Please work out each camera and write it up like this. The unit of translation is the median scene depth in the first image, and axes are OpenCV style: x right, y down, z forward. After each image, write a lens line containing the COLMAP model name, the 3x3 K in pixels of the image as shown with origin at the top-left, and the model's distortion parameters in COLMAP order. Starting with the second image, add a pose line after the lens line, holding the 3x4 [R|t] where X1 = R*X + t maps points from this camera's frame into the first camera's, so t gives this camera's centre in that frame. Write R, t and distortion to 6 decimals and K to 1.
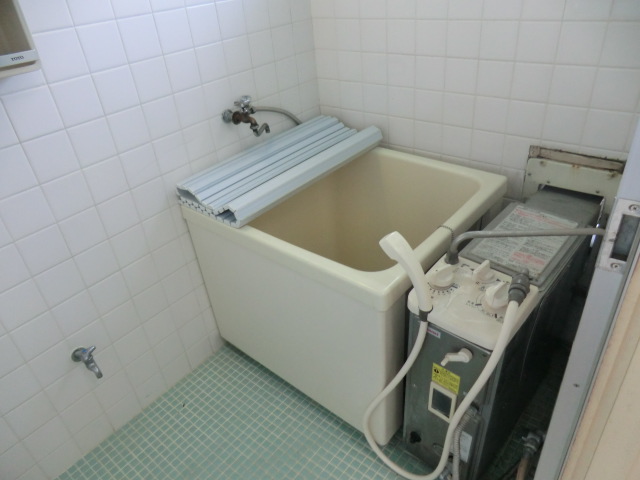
lens RADIAL K [[448.3, 0, 320.0], [0, 448.3, 240.0], [0, 0, 1]] dist [-0.071109, 0.059154]
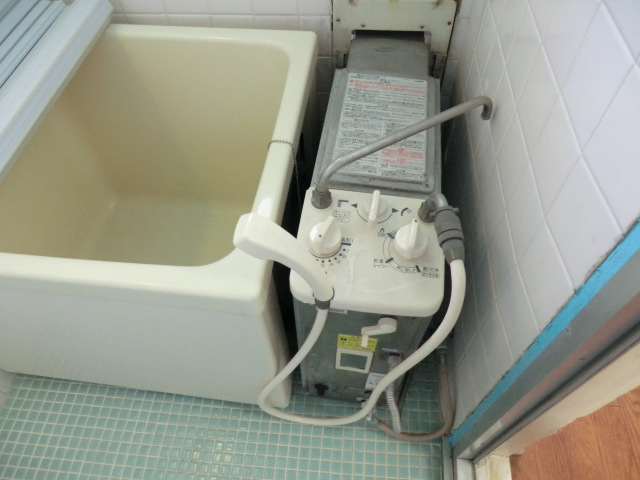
lens RADIAL K [[448.3, 0, 320.0], [0, 448.3, 240.0], [0, 0, 1]] dist [-0.071109, 0.059154]
pose [[0.822451, -0.422976, 0.380350, 0.008188], [0.268343, 0.878067, 0.396221, -0.155207], [-0.501565, -0.223808, 0.835669, 0.377303]]
